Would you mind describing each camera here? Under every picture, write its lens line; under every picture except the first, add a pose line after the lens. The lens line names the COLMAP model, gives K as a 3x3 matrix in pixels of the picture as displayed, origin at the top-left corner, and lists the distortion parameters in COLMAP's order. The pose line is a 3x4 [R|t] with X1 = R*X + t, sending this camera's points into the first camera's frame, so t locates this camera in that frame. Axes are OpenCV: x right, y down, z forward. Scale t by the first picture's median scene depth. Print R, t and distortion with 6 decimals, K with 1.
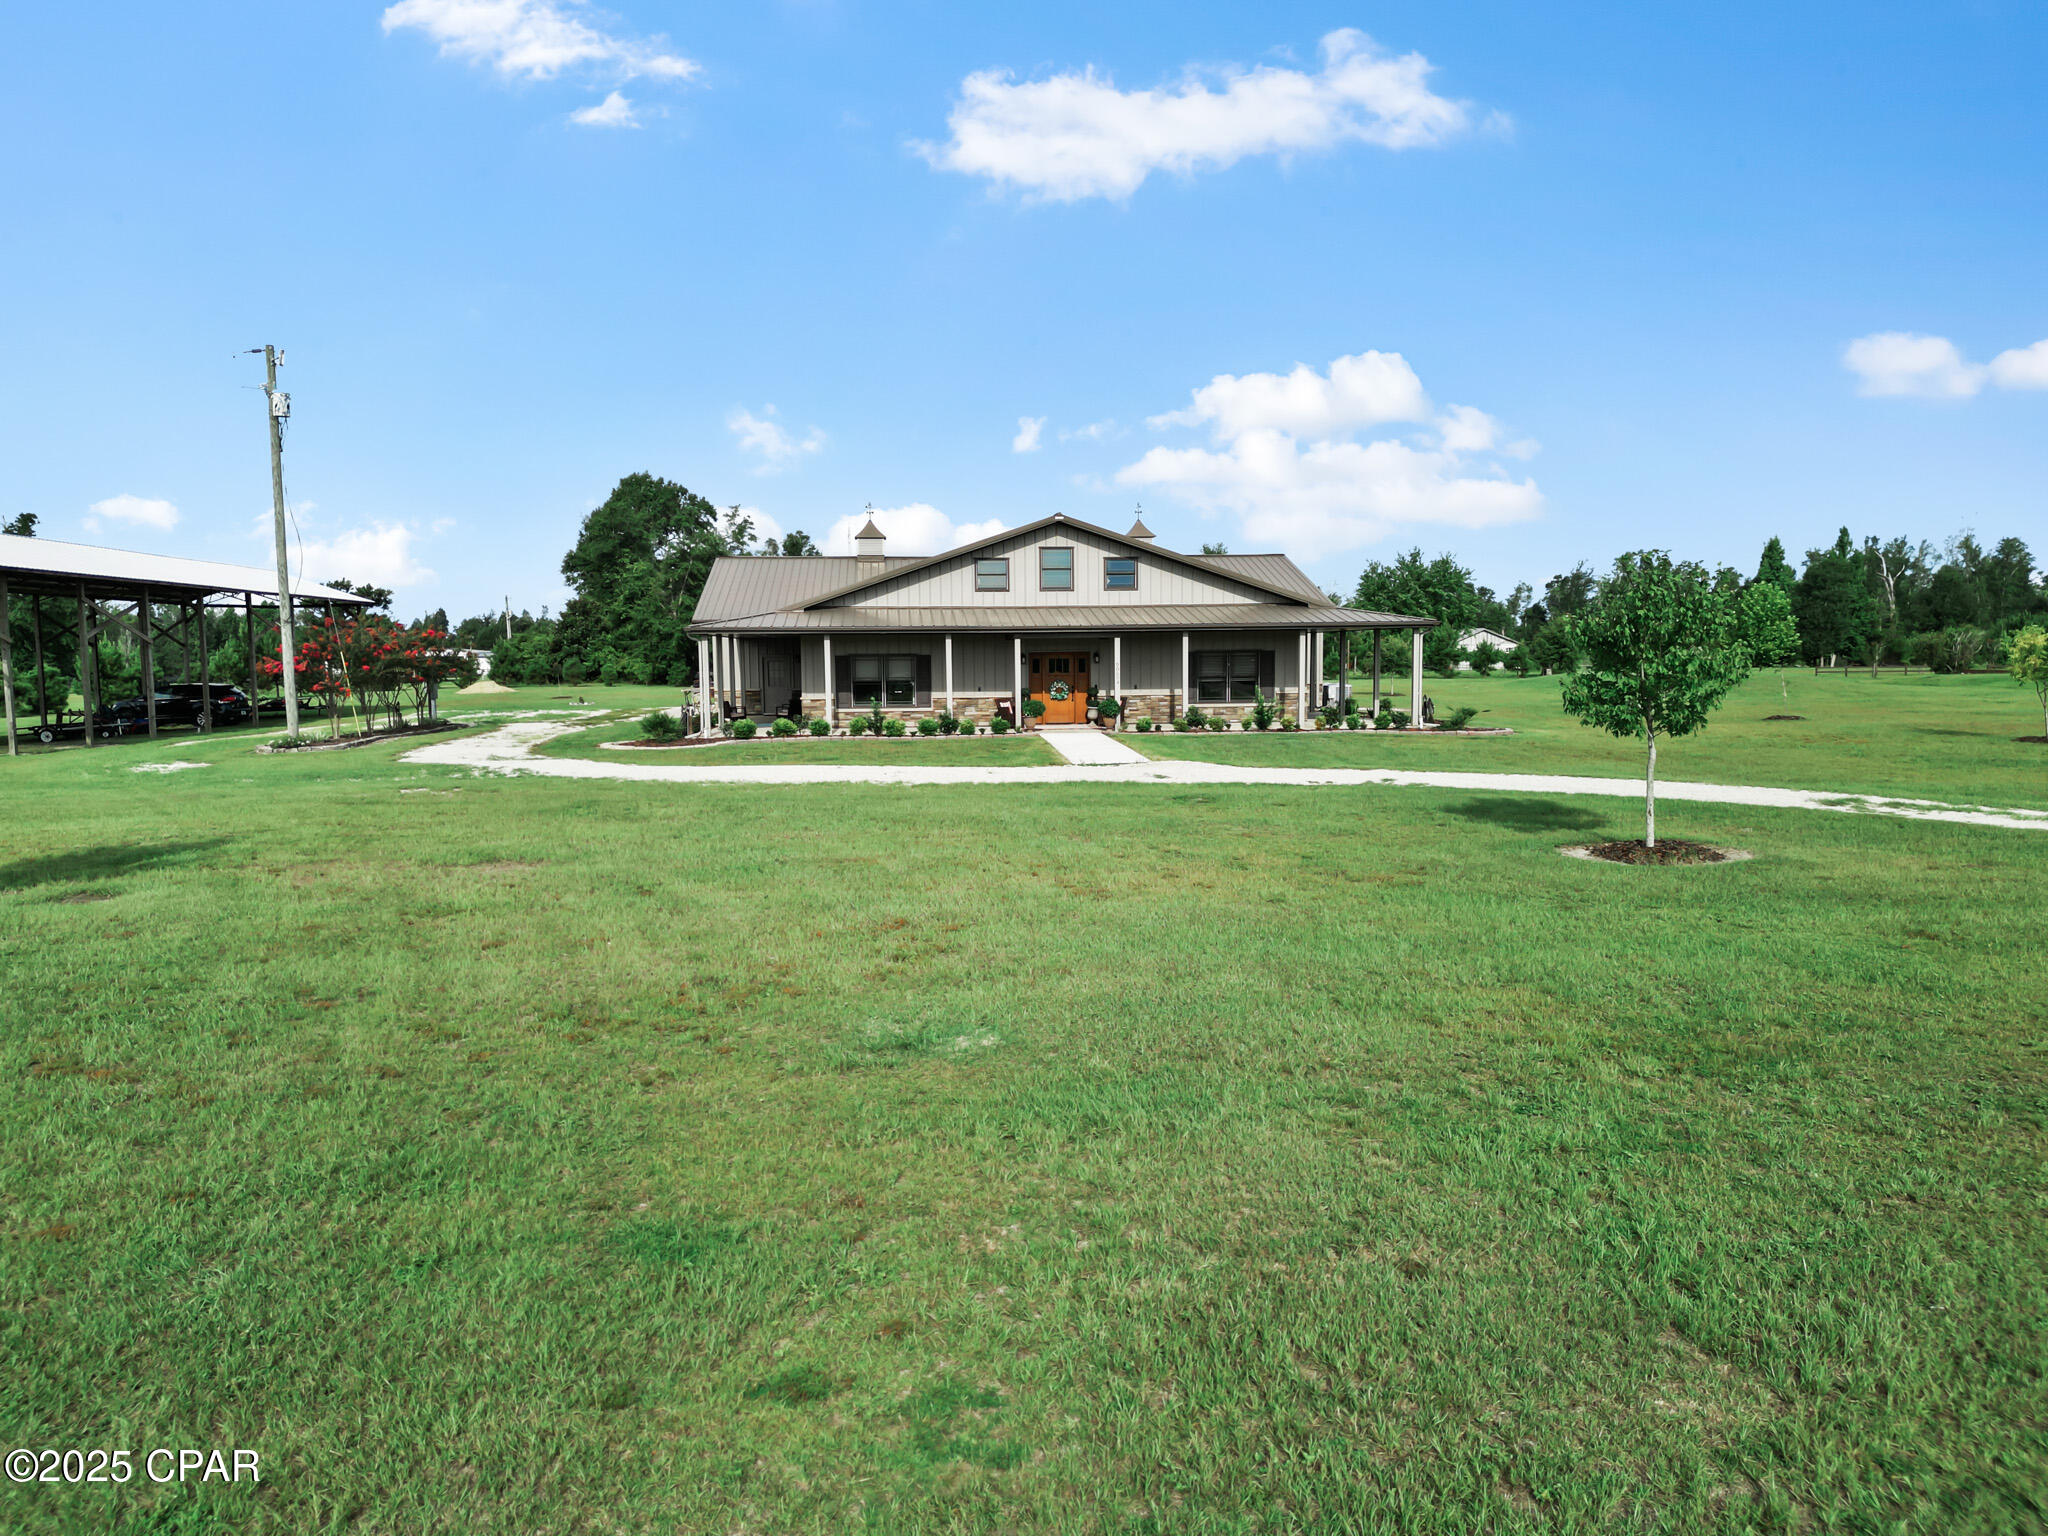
lens RADIAL K [[1428.9, 0, 1024.0], [0, 1428.9, 768.0], [0, 0, 1]] dist [0.068085, -0.134646]
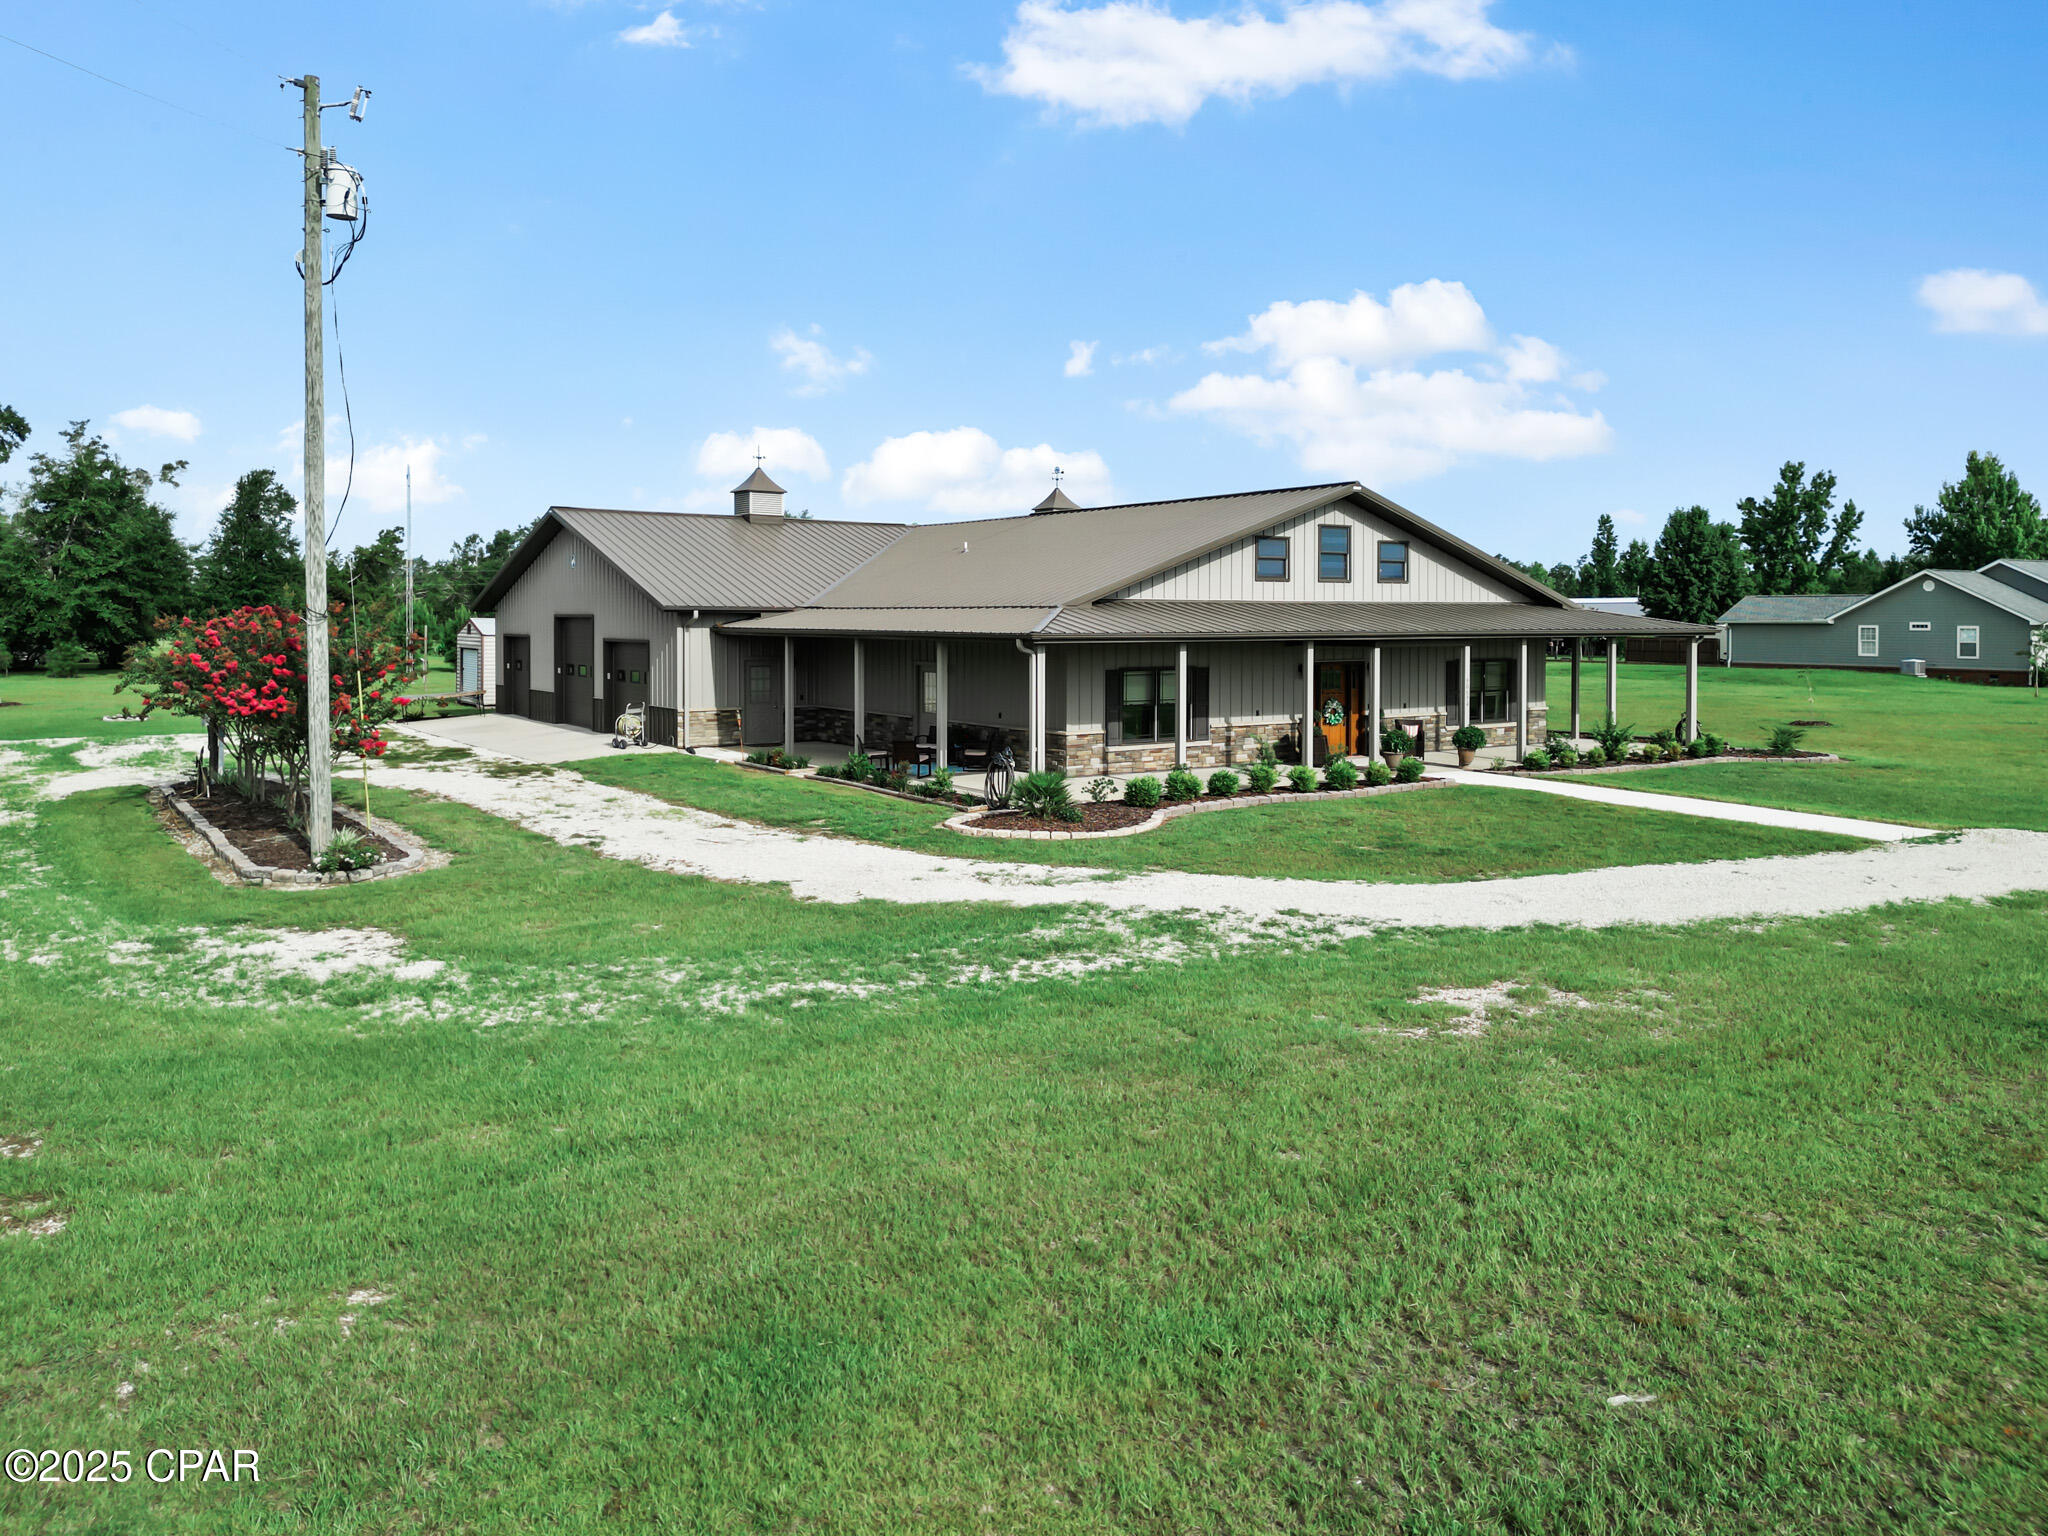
lens RADIAL K [[1476.9, 0, 991.3], [0, 1476.9, 653.7], [0, 0, 1]] dist [0.112974, -0.141093]
pose [[0.878323, -0.000481, 0.478068, -0.512500], [0.027322, 0.998416, -0.049192, -0.051892], [-0.477287, 0.056268, 0.876944, 0.395685]]
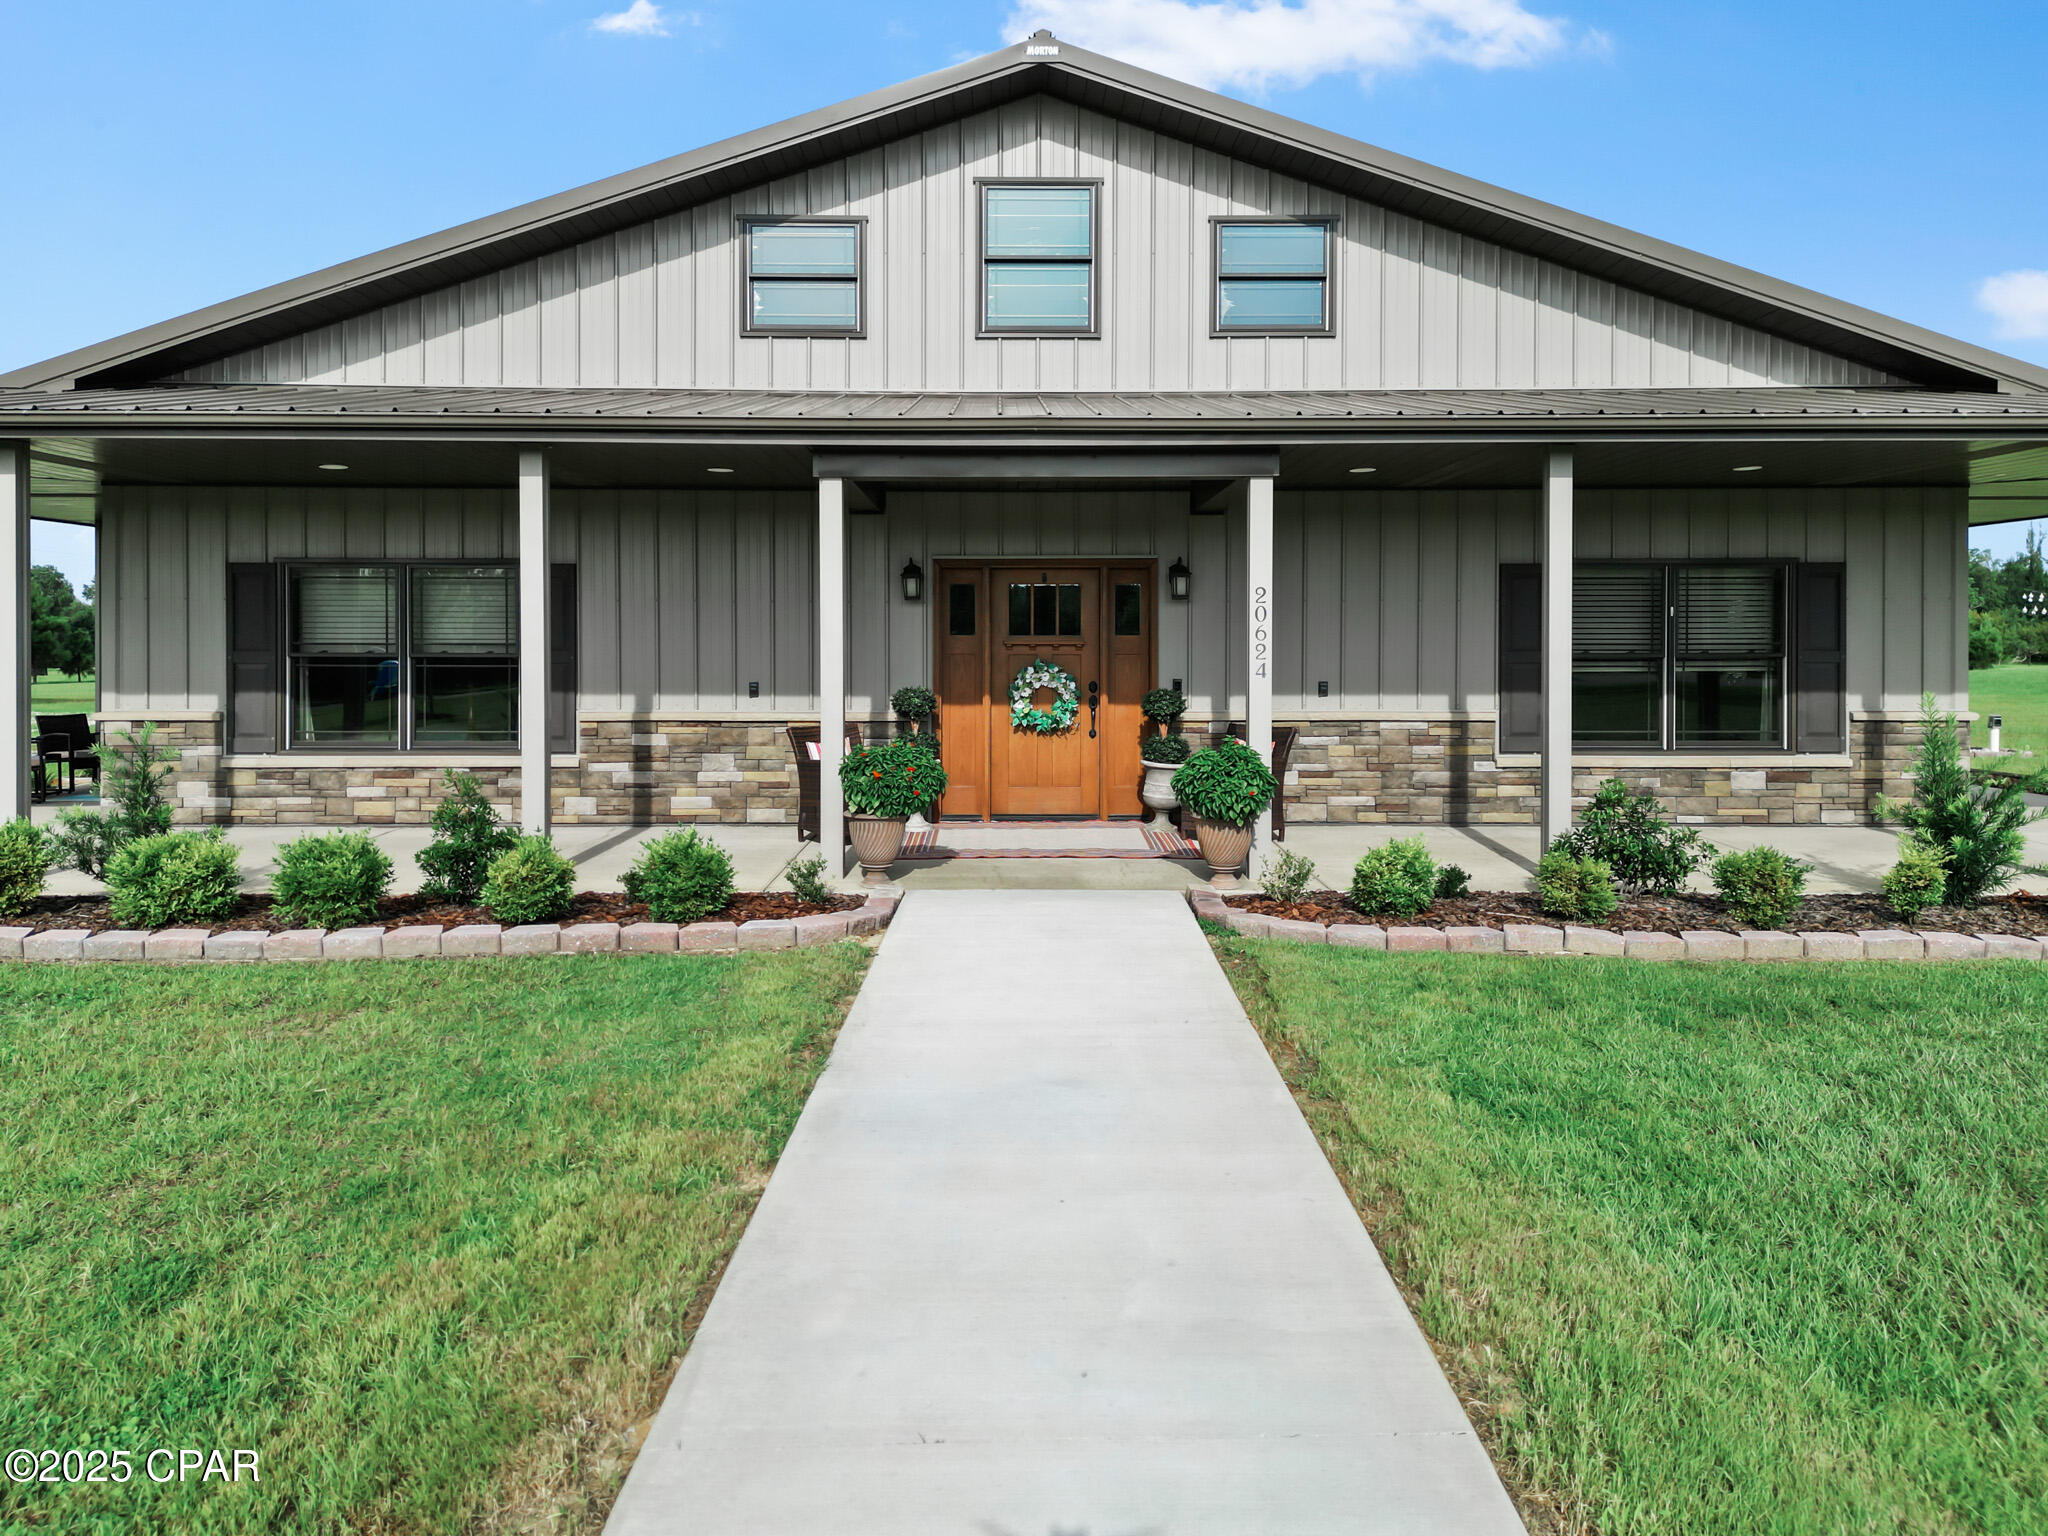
lens RADIAL K [[1466.2, 0, 1018.3], [0, 1466.2, 671.3], [0, 0, 1]] dist [0.101363, -0.151054]
pose [[0.995842, 0.011307, -0.090393, 0.045596], [-0.017017, 0.997890, -0.062657, -0.041551], [0.089494, 0.063934, 0.993933, 0.718400]]
